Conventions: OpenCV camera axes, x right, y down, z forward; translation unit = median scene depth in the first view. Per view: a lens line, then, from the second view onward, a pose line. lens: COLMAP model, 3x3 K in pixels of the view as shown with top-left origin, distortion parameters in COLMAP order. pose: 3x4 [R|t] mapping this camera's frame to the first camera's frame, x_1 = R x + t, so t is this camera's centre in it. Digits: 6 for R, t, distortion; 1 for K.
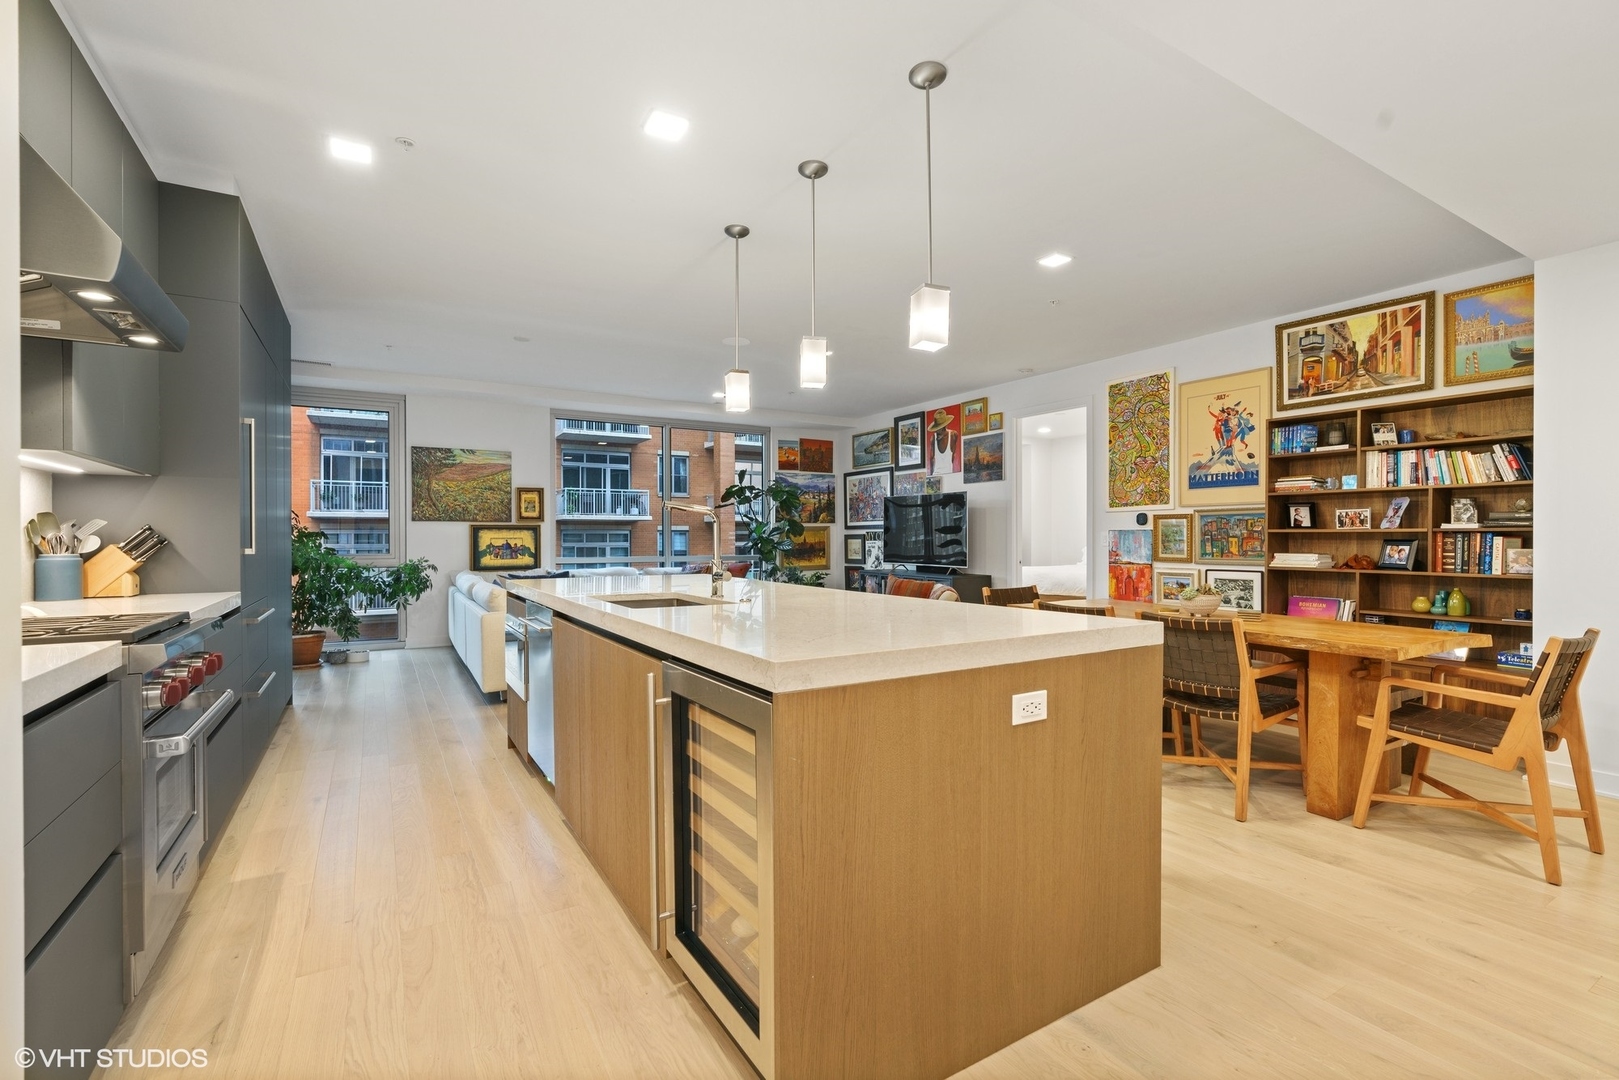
lens RADIAL K [[728.6, 0, 809.5], [0, 728.6, 540.0], [0, 0, 1]] dist [-0.013251, 0.006679]
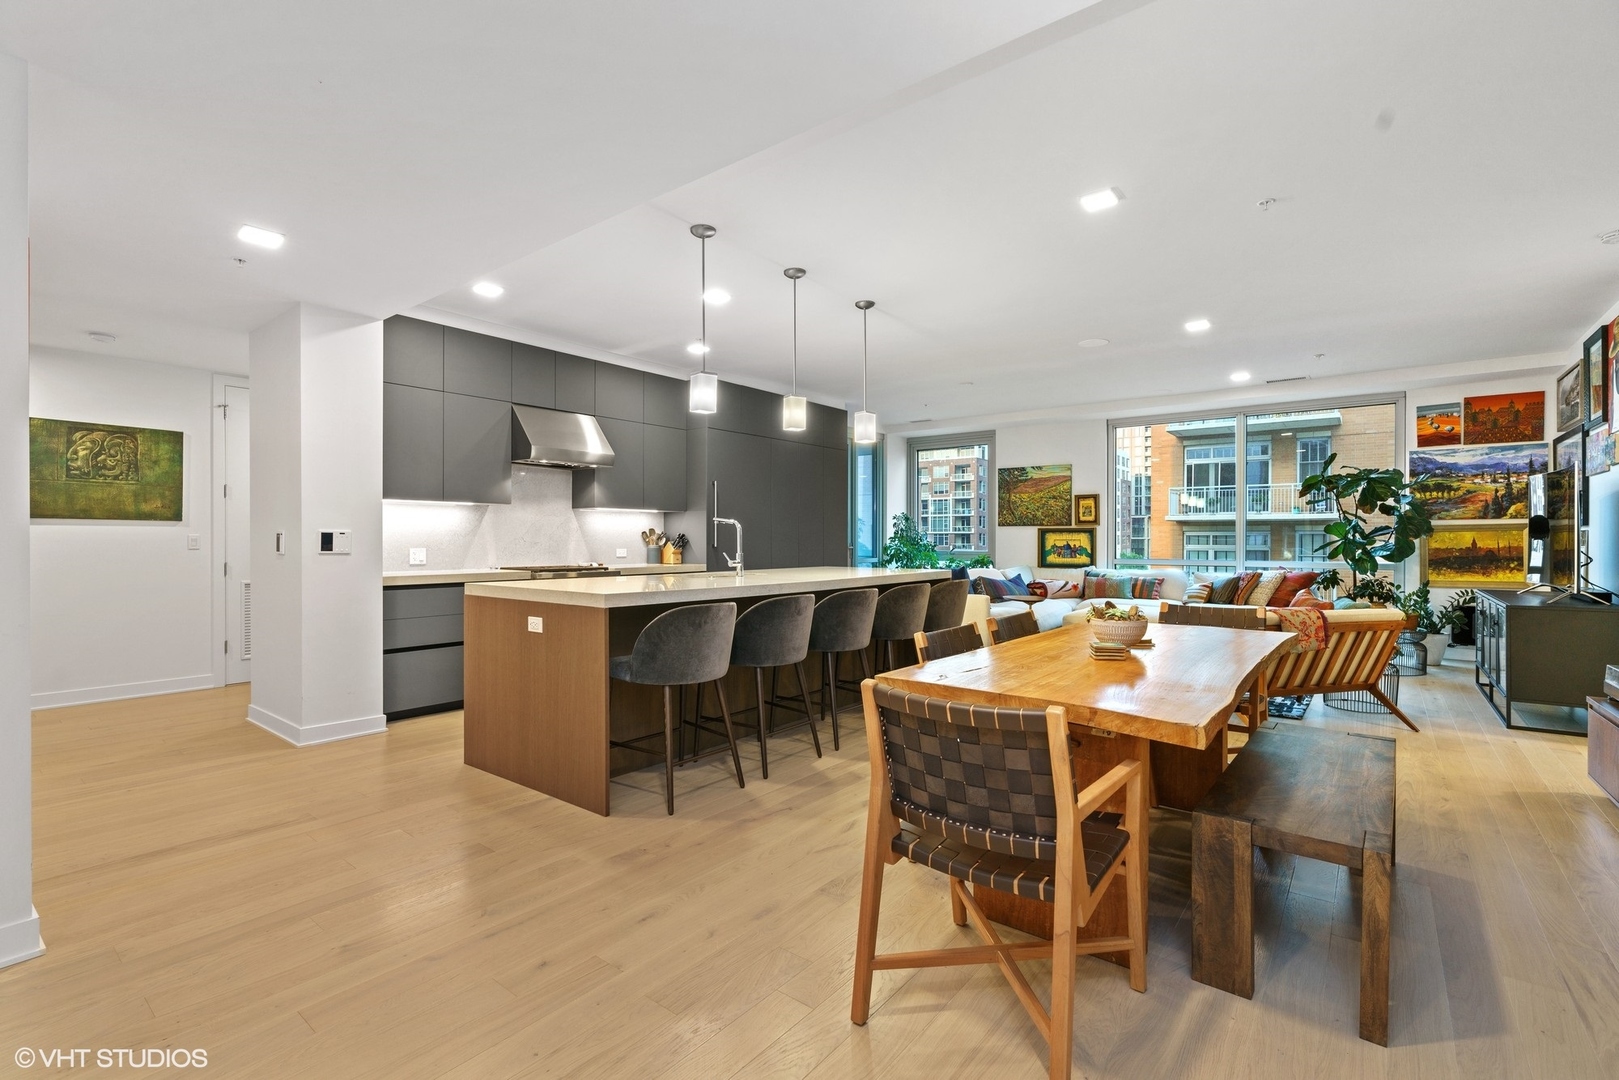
lens RADIAL K [[726.2, 0, 809.5], [0, 726.2, 540.0], [0, 0, 1]] dist [-0.009937, 0.006940]
pose [[0.355615, 0.003320, -0.934627, 0.522311], [-0.005387, 0.999984, 0.001503, -0.001735], [0.934617, 0.004501, 0.355628, 0.214917]]
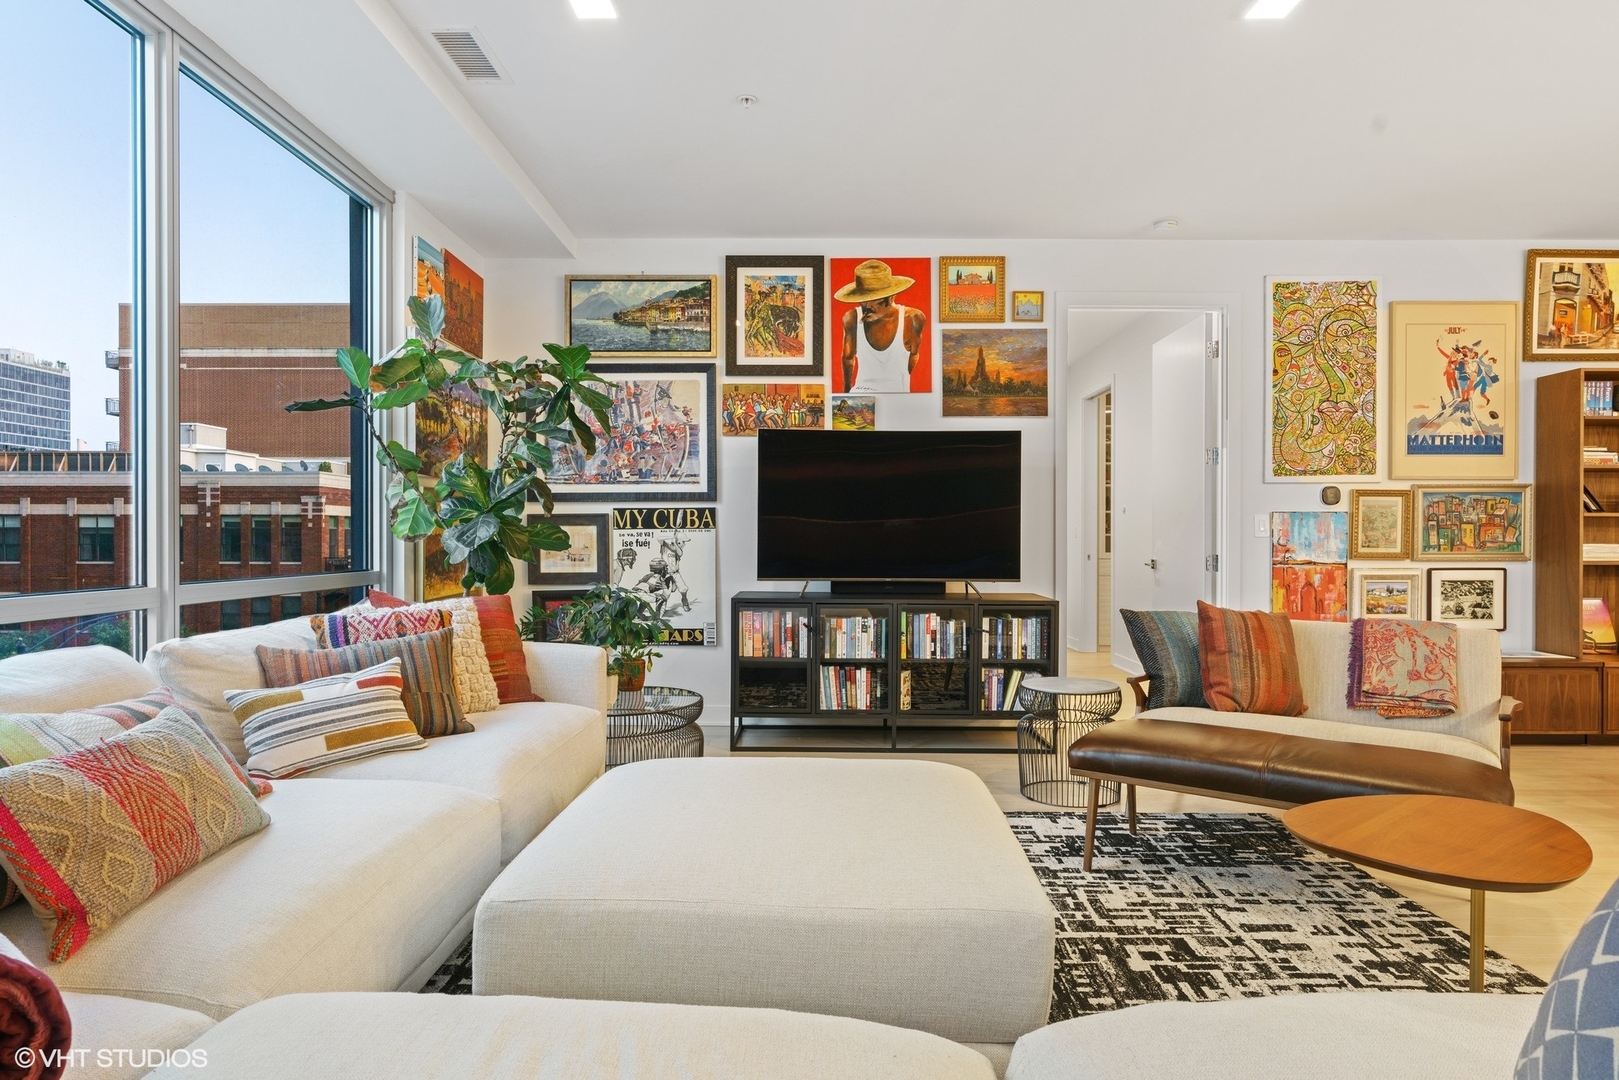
lens RADIAL K [[920.4, 0, 808.8], [0, 920.4, 543.4], [0, 0, 1]] dist [-0.004152, 0.004418]
pose [[0.521989, -0.003482, 0.852945, -0.397049], [0.000337, 0.999992, 0.003876, 0.008962], [-0.852952, -0.001736, 0.521986, 0.763916]]
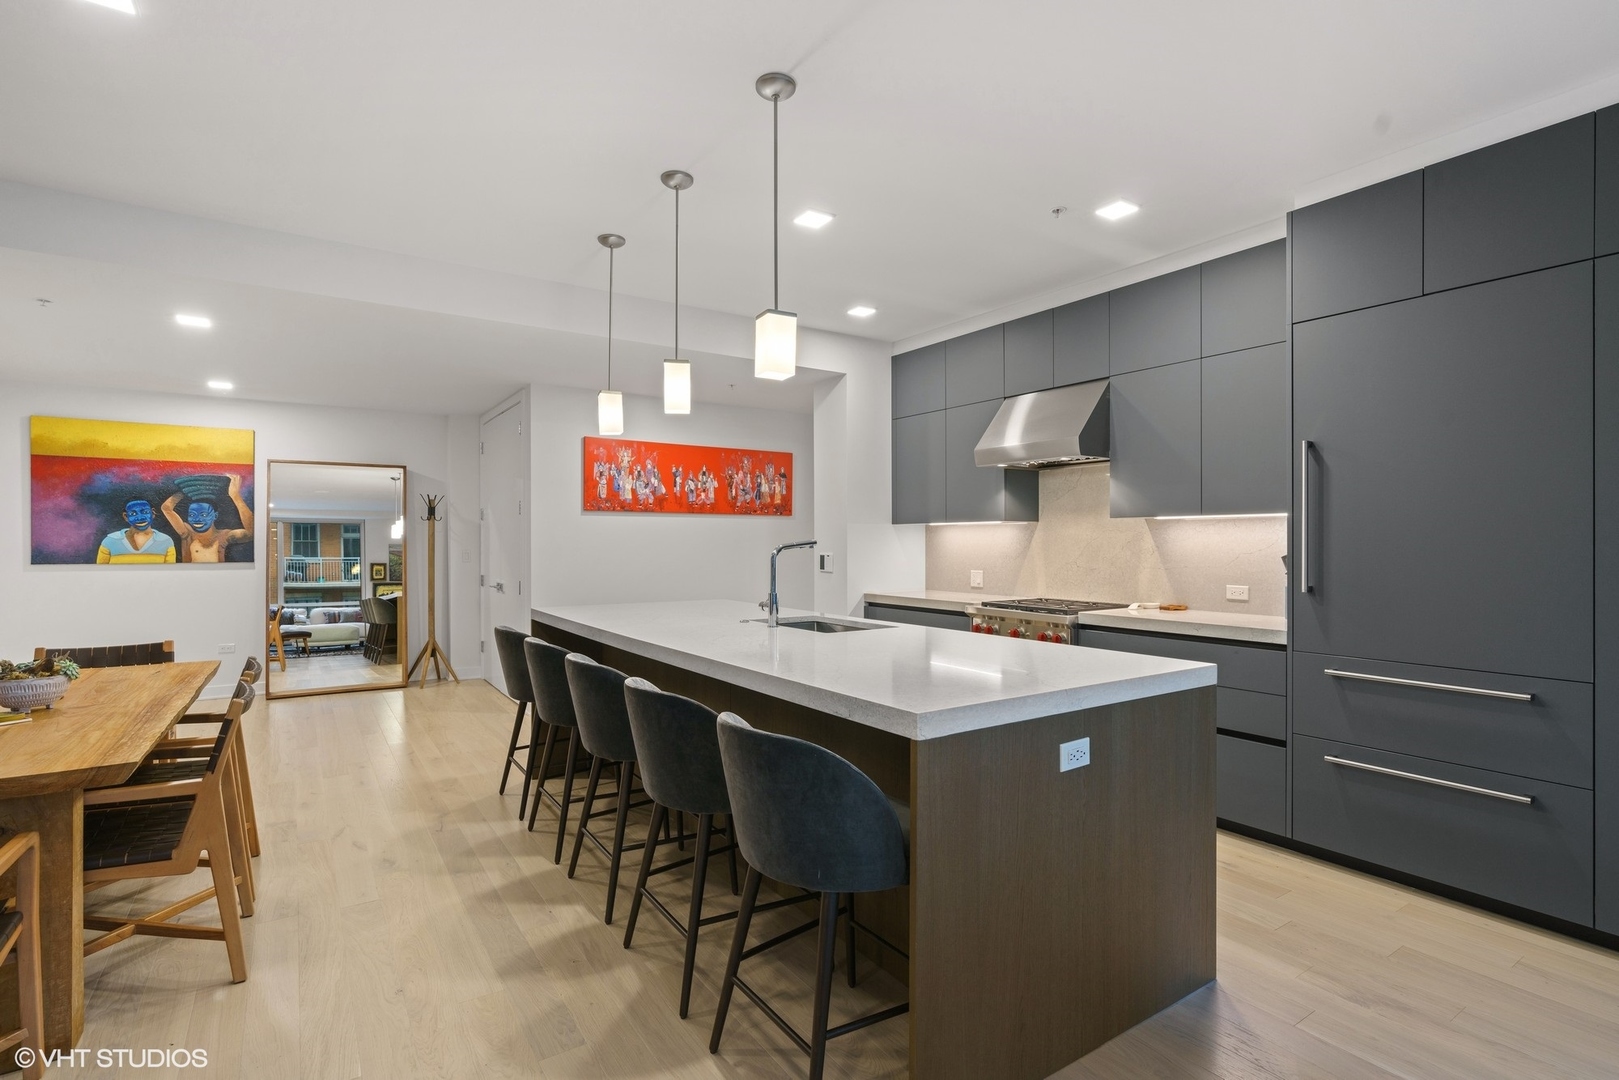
lens RADIAL K [[773.2, 0, 808.9], [0, 773.2, 542.4], [0, 0, 1]] dist [-0.012592, 0.006593]
pose [[-0.998820, 0.001105, -0.048562, -0.046198], [0.000898, 0.999990, 0.004294, -0.019503], [0.048566, 0.004245, -0.998811, 0.798265]]
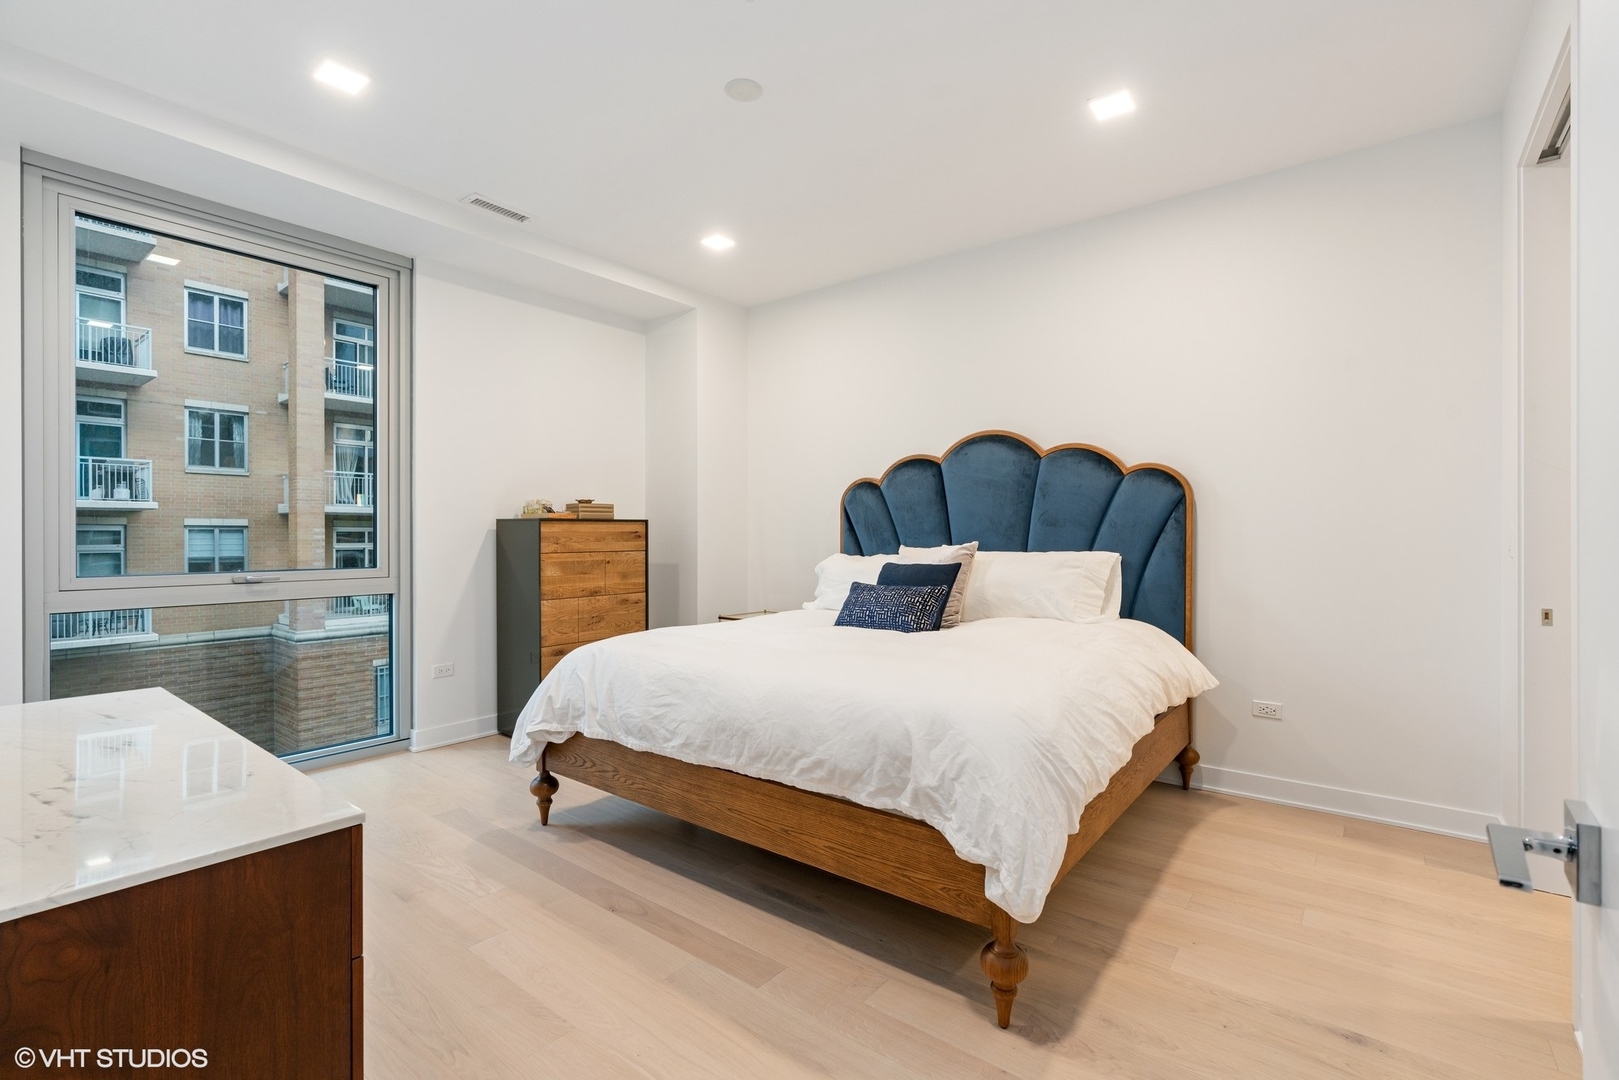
lens RADIAL K [[728.6, 0, 809.5], [0, 728.6, 540.0], [0, 0, 1]] dist [-0.013251, 0.006679]
pose [[0.935767, -0.001850, 0.352615, 0.324966], [0.001497, 0.999998, 0.001274, -0.002263], [-0.352617, -0.000665, 0.935768, 0.882489]]
